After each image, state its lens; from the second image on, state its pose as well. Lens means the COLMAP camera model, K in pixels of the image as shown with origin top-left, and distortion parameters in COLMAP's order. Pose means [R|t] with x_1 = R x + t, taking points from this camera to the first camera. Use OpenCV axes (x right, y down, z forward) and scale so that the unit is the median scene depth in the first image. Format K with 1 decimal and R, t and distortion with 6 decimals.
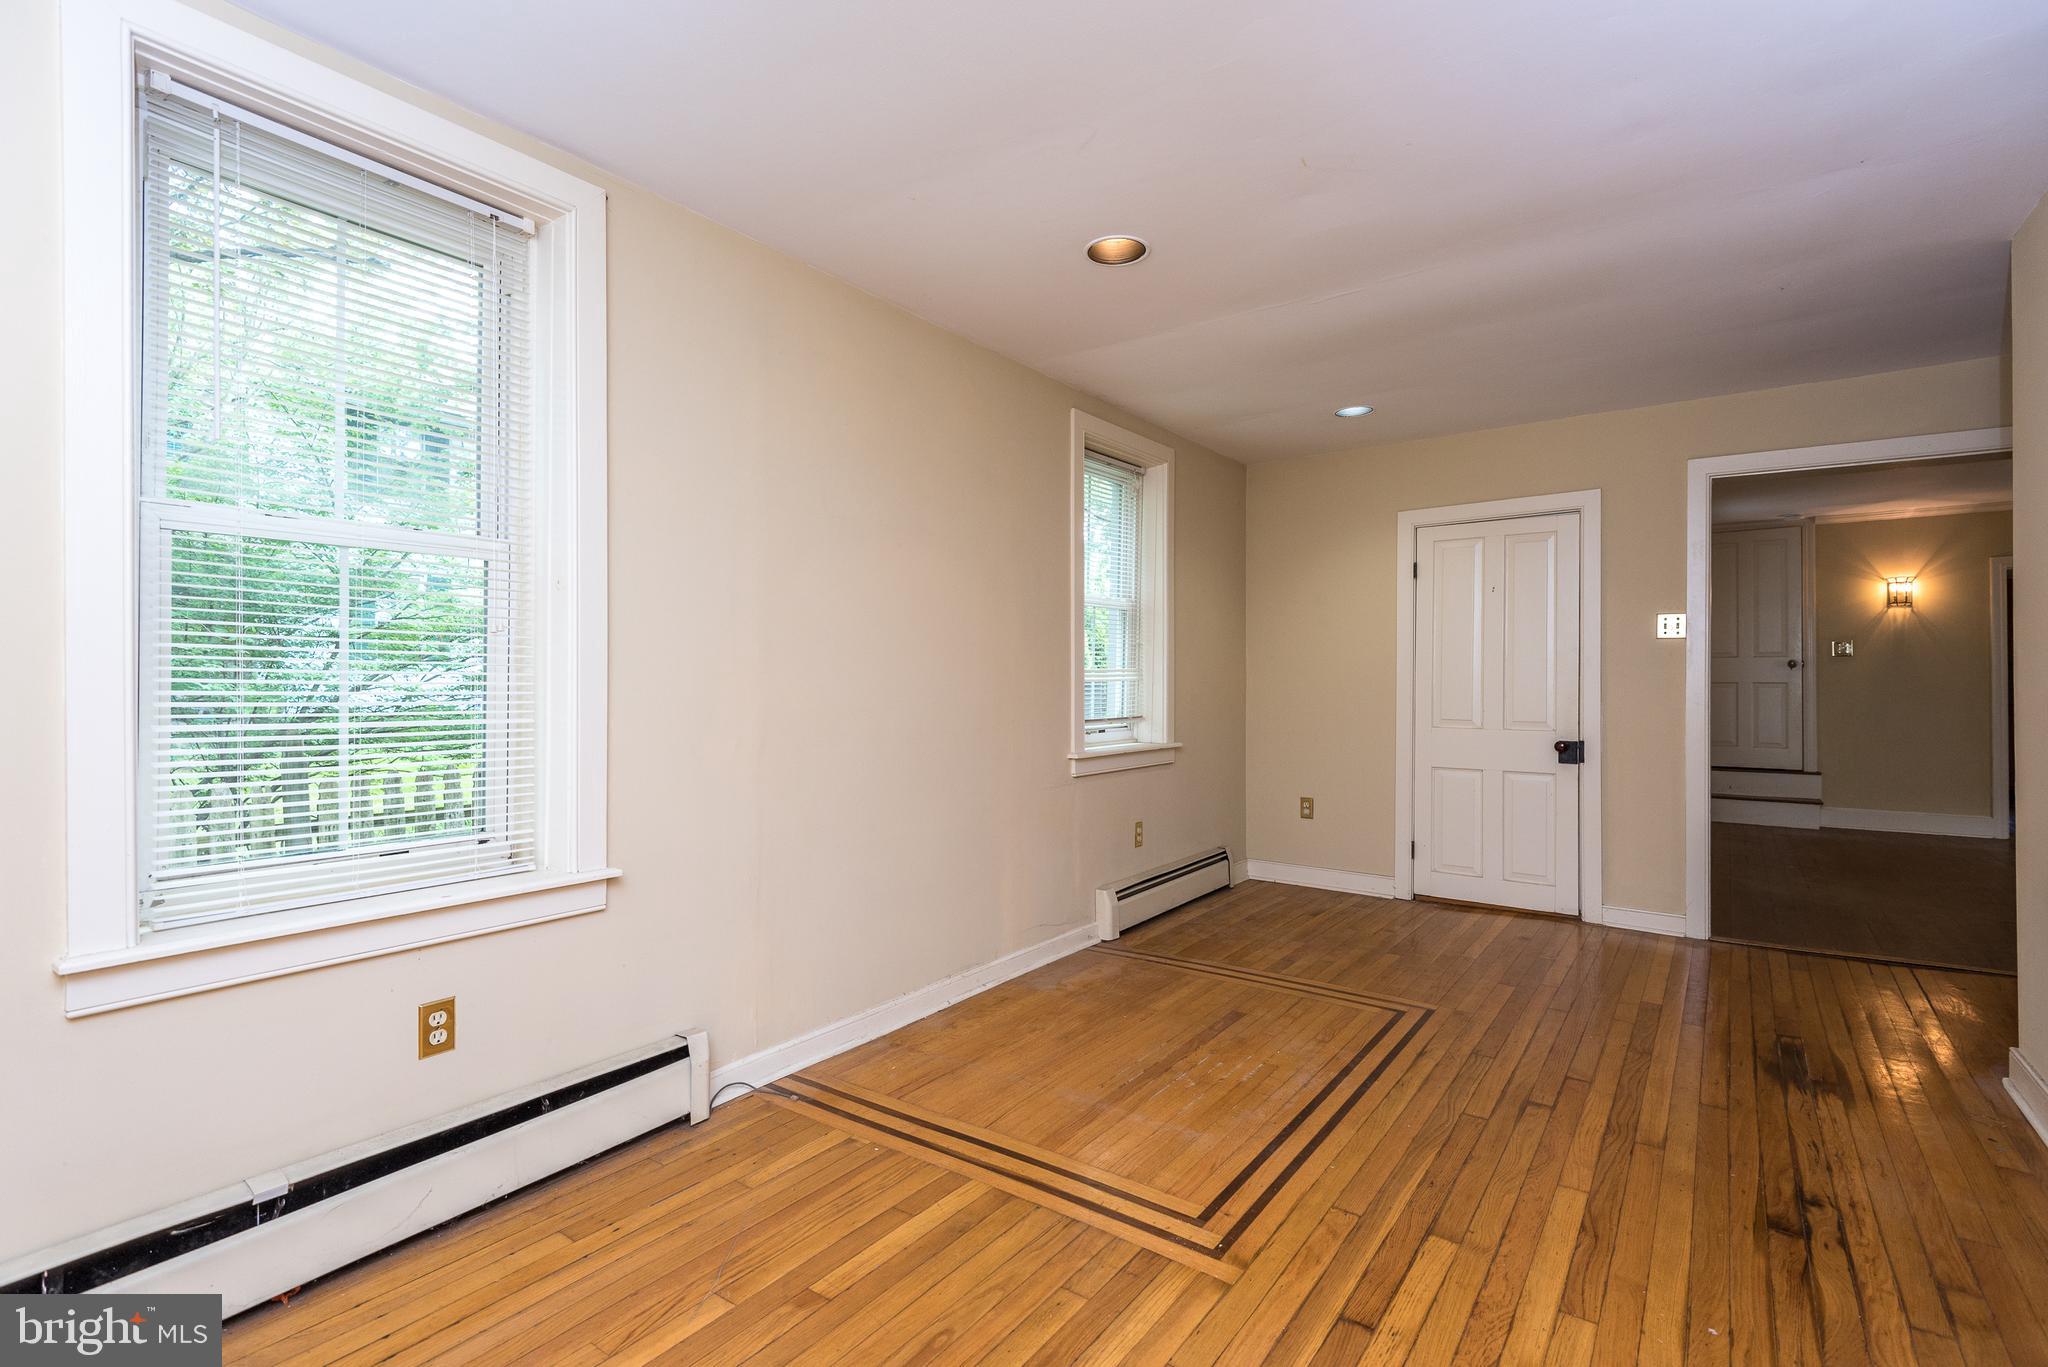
lens RADIAL K [[949.4, 0, 1023.3], [0, 949.4, 686.6], [0, 0, 1]] dist [0.013863, -0.005341]
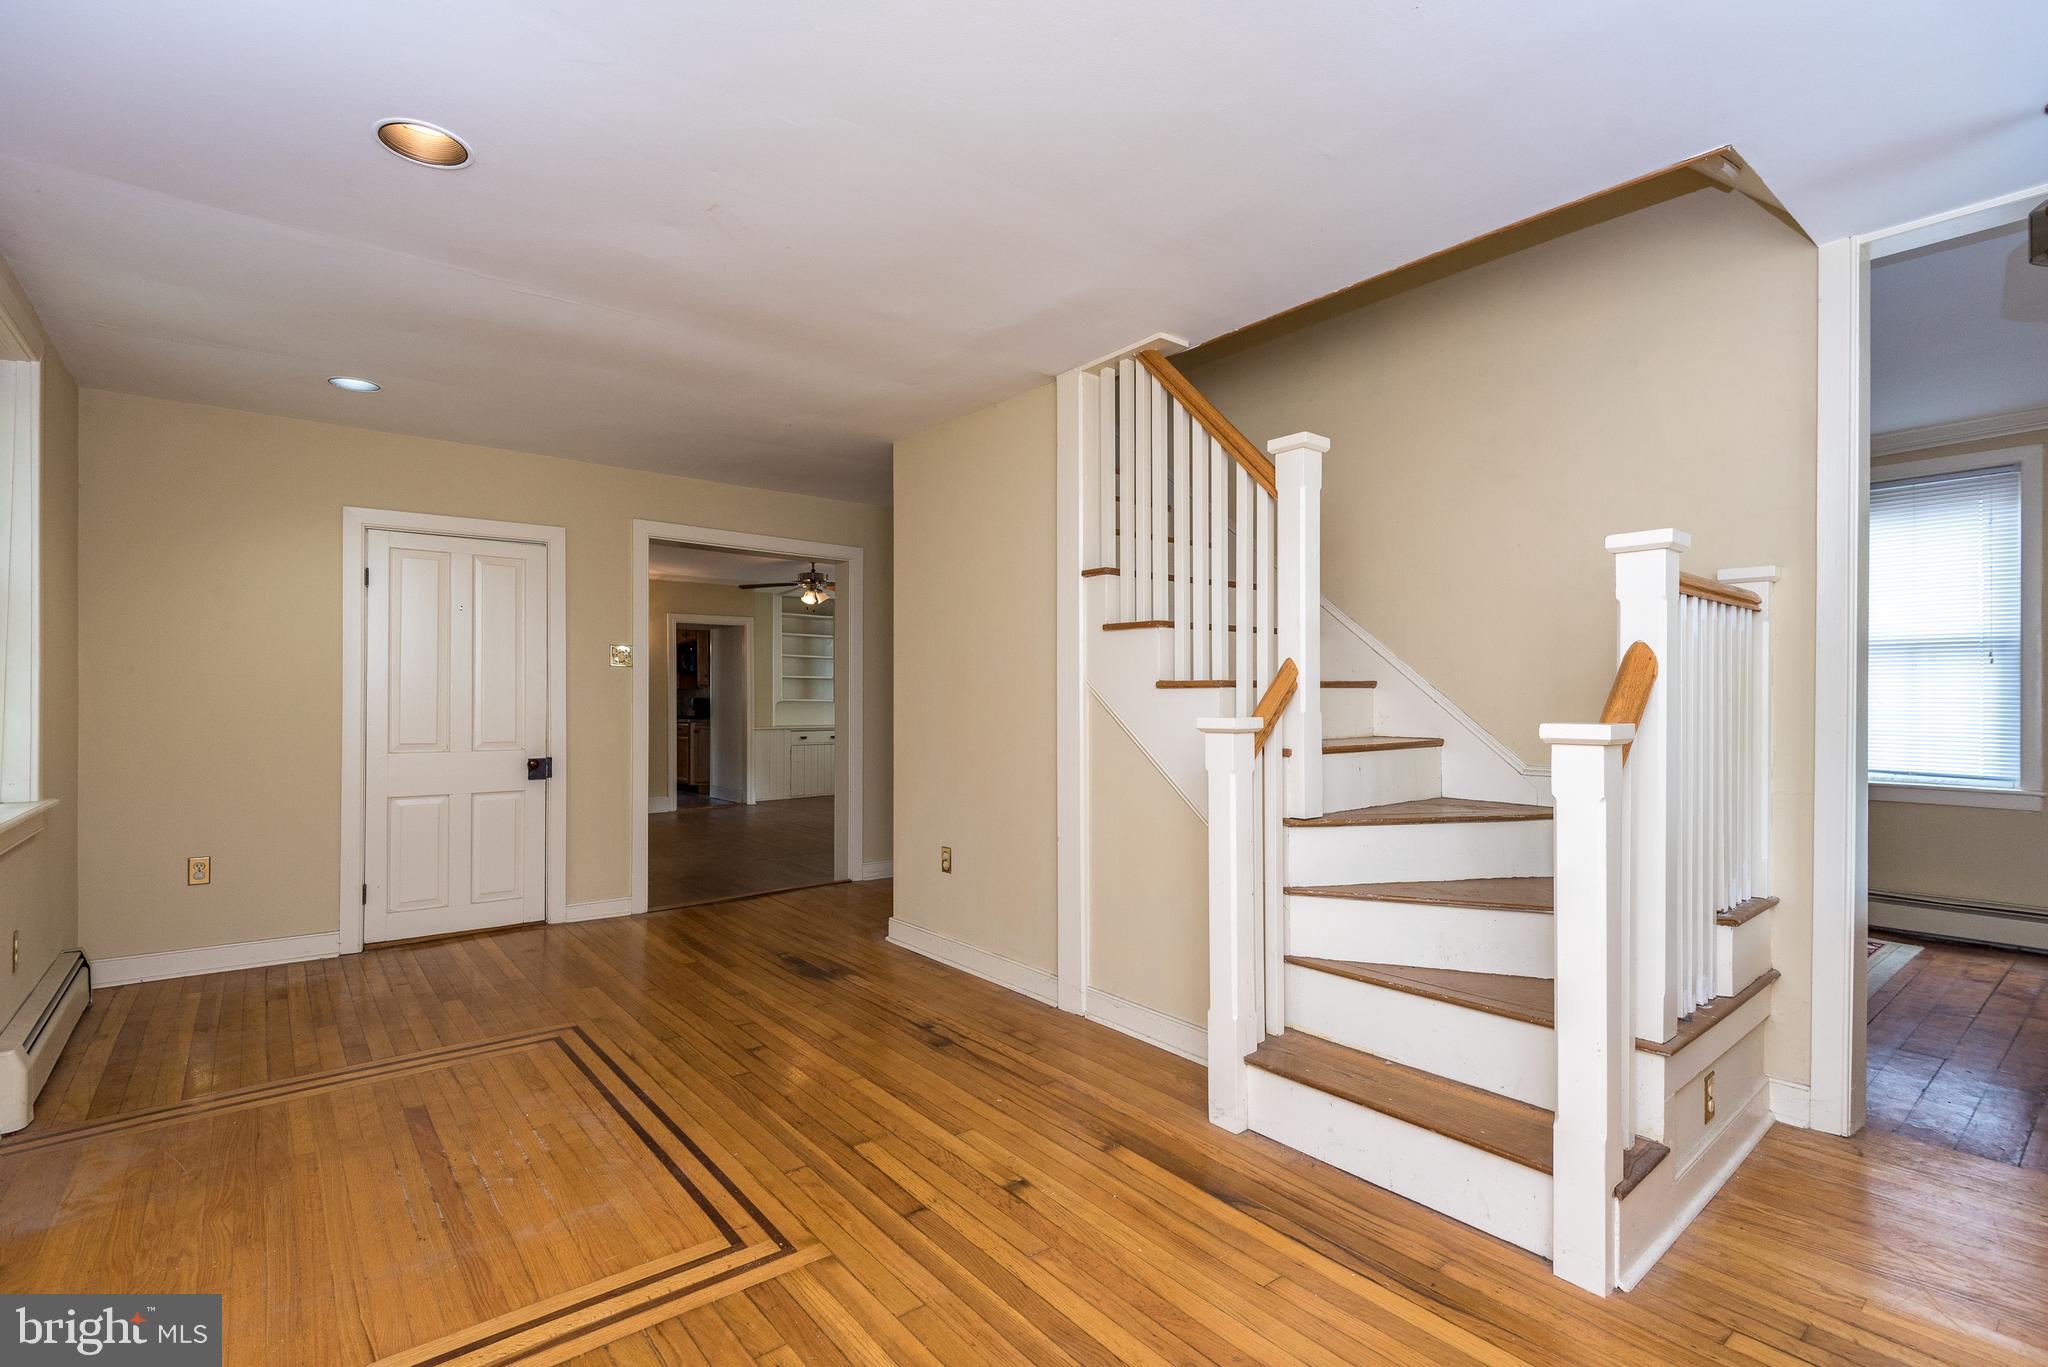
lens RADIAL K [[949.4, 0, 1024.5], [0, 949.4, 701.3], [0, 0, 1]] dist [0.013863, -0.005341]
pose [[0.254217, -0.002750, 0.967143, -0.527844], [0.006849, 0.999976, 0.001043, -0.006211], [-0.967123, 0.006359, 0.254230, 0.338519]]
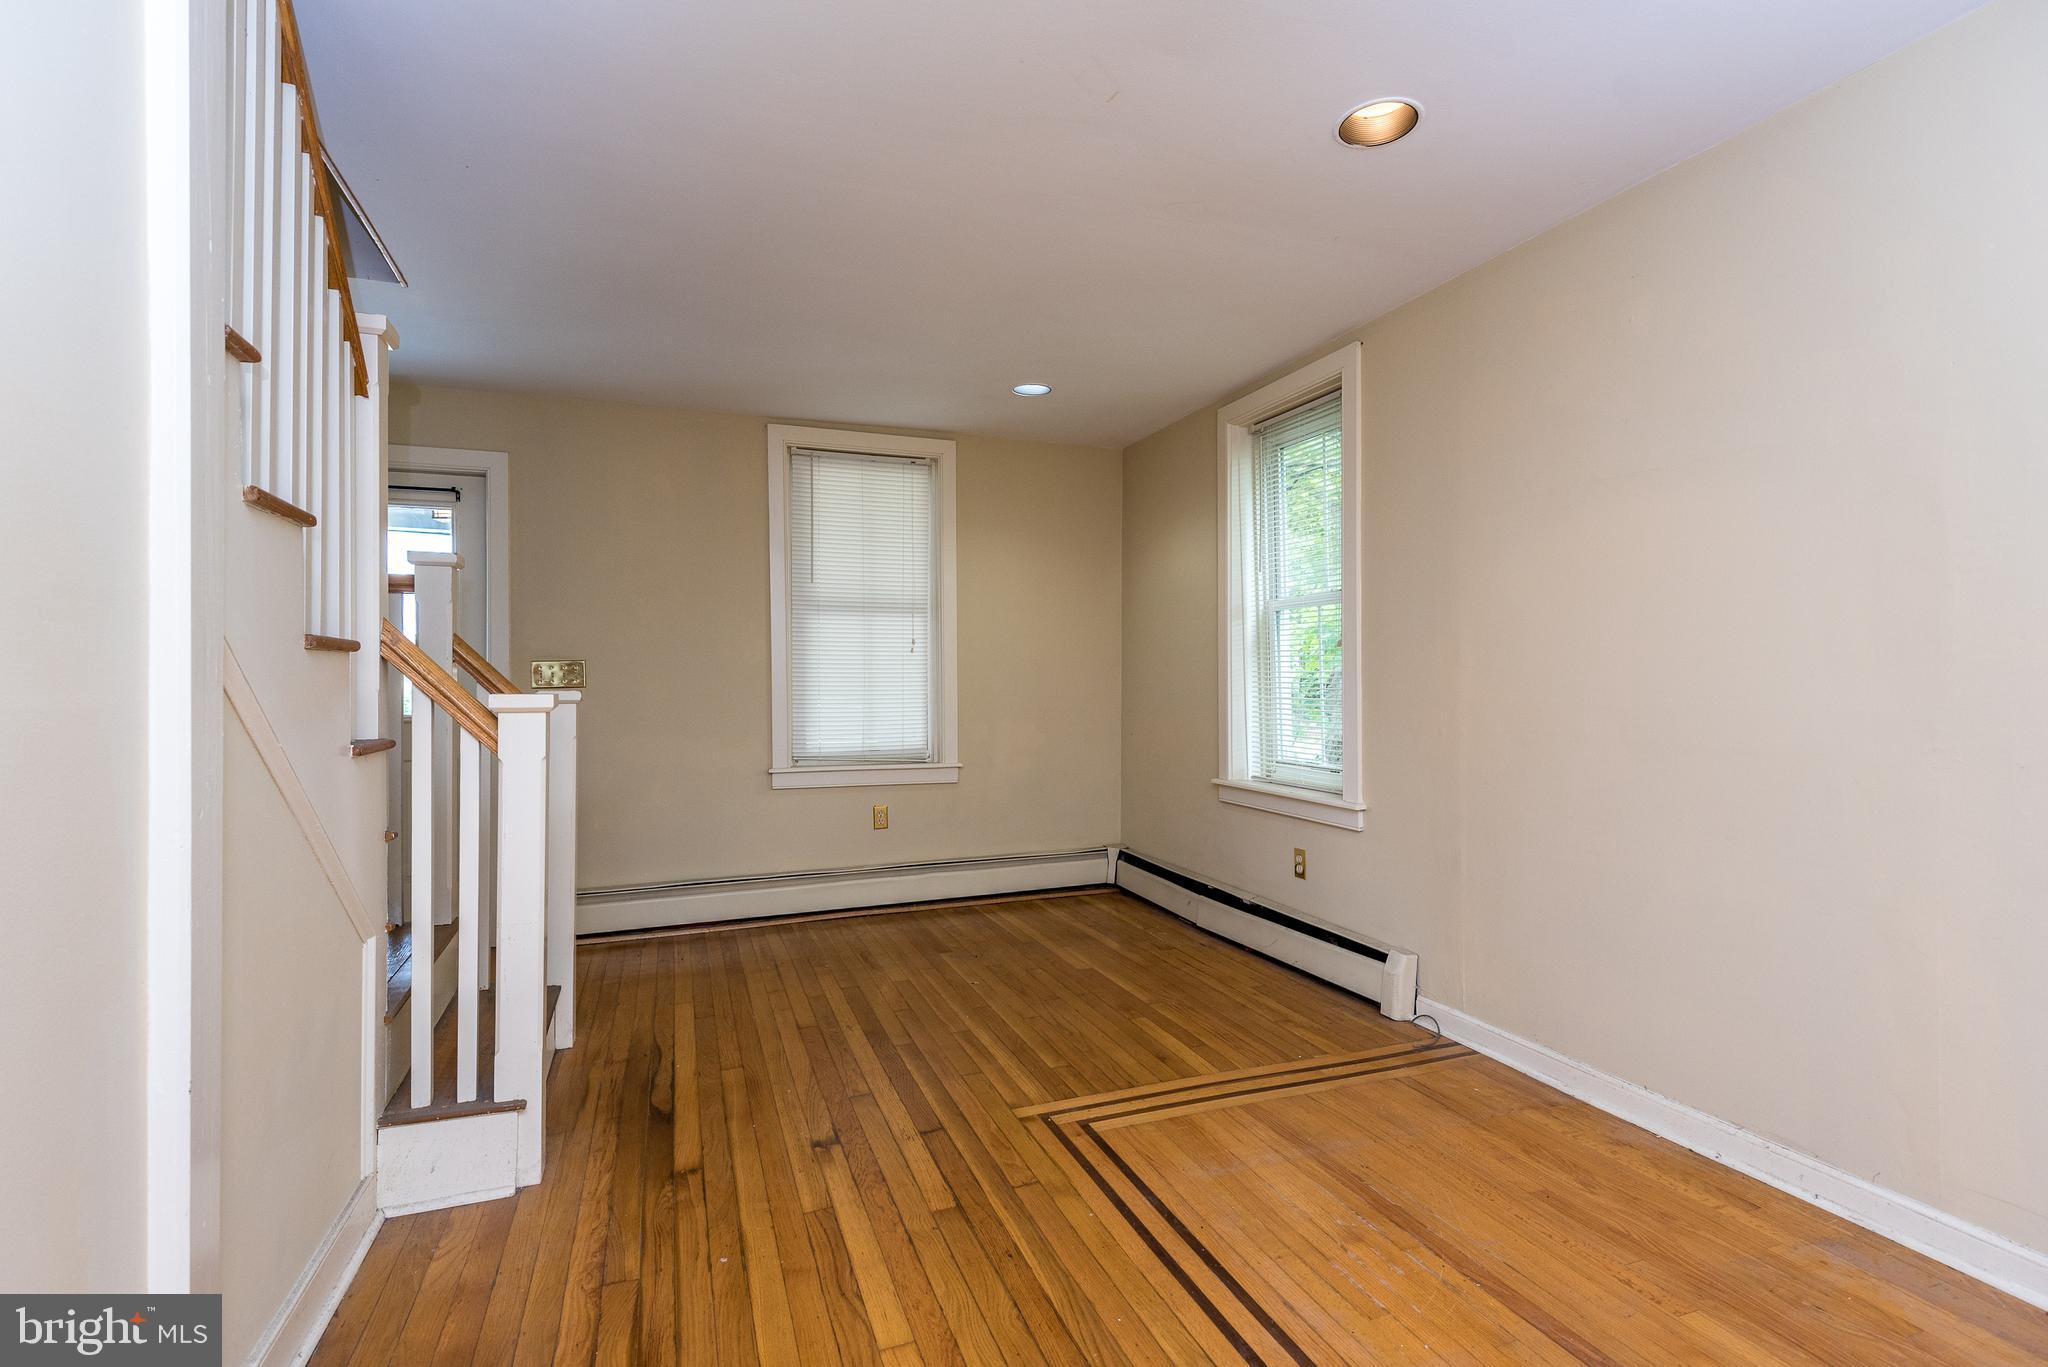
lens RADIAL K [[949.4, 0, 1062.3], [0, 949.4, 671.6], [0, 0, 1]] dist [0.013863, -0.005341]
pose [[-0.517549, -0.006116, -0.855632, 0.923129], [-0.002198, 0.999981, -0.005818, -0.002100], [0.855651, -0.001130, -0.517552, 1.199924]]
